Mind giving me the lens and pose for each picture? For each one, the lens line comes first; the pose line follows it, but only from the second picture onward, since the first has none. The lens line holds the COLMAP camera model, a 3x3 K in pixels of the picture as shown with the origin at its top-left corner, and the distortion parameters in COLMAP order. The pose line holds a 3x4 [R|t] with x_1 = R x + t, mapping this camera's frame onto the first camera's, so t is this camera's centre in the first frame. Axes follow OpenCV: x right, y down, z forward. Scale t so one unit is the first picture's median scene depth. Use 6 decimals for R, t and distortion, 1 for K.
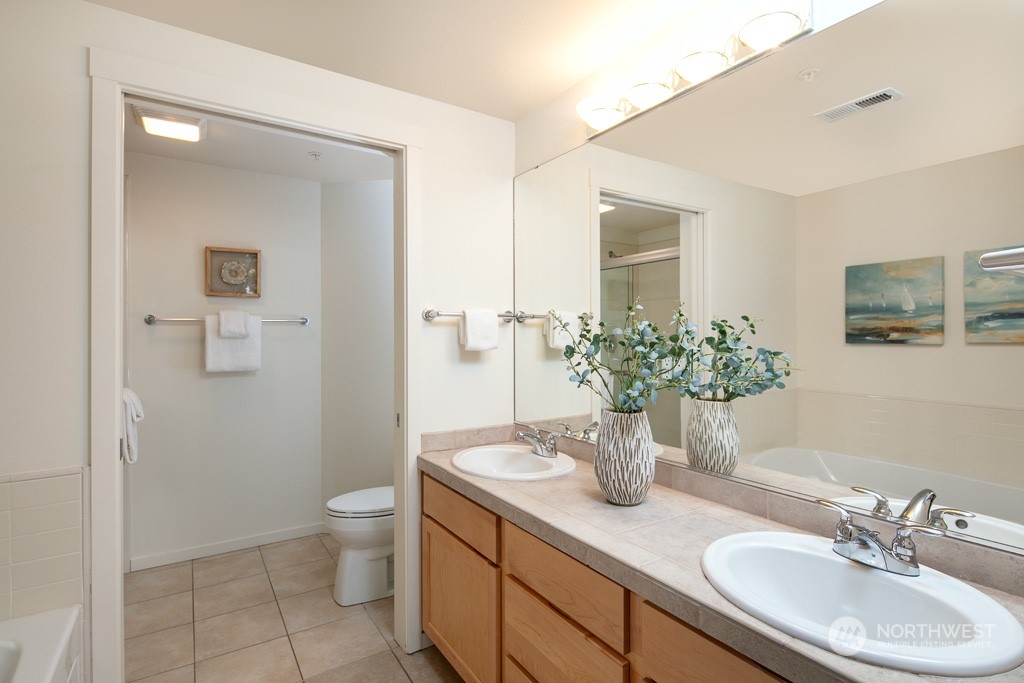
lens RADIAL K [[503.5, 0, 512.2], [0, 503.5, 331.3], [0, 0, 1]] dist [0.002330, -0.000410]
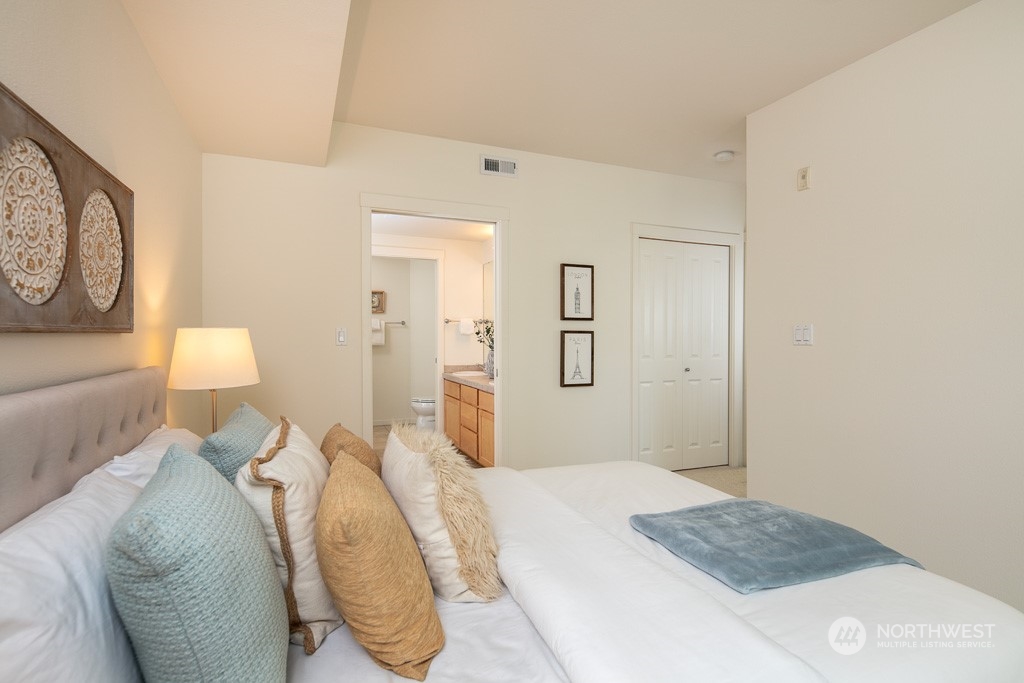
lens RADIAL K [[504.5, 0, 517.4], [0, 504.5, 326.6], [0, 0, 1]] dist [0.023141, -0.000262]
pose [[0.985010, -0.007402, -0.172336, 0.600281], [0.007882, 0.999967, 0.002100, -0.006423], [0.172315, -0.003426, 0.985036, -1.425655]]
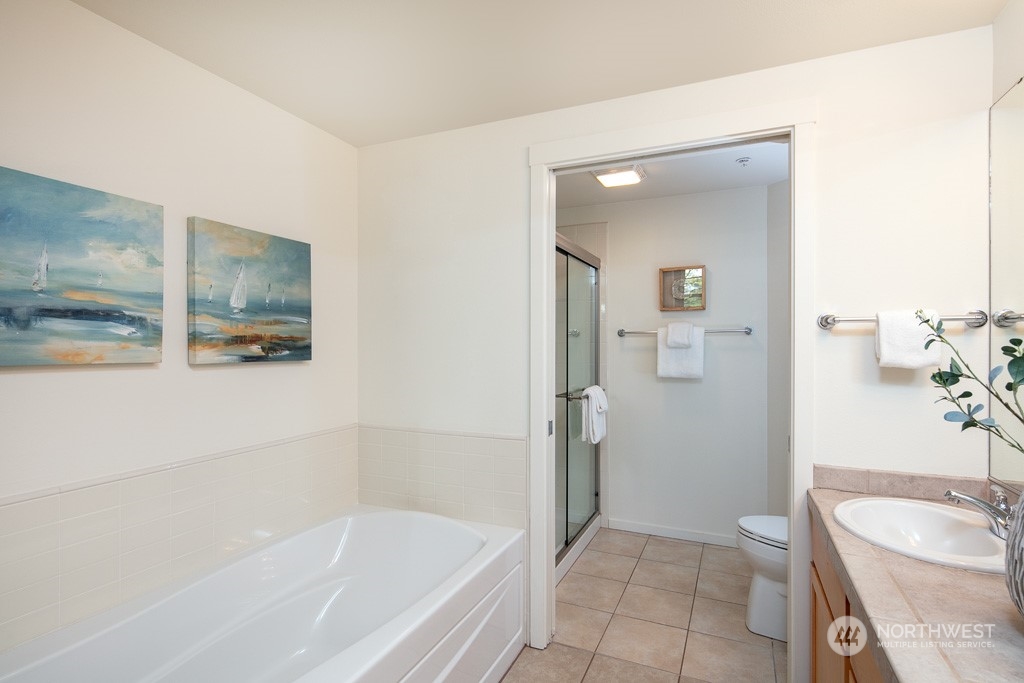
lens RADIAL K [[498.9, 0, 512.0], [0, 498.9, 341.5], [0, 0, 1]] dist [-0.000998, -0.000505]
pose [[0.539313, -0.005010, -0.842091, 0.217821], [0.008034, 0.999967, -0.000804, -0.003193], [0.842067, -0.006331, 0.539336, 0.119566]]
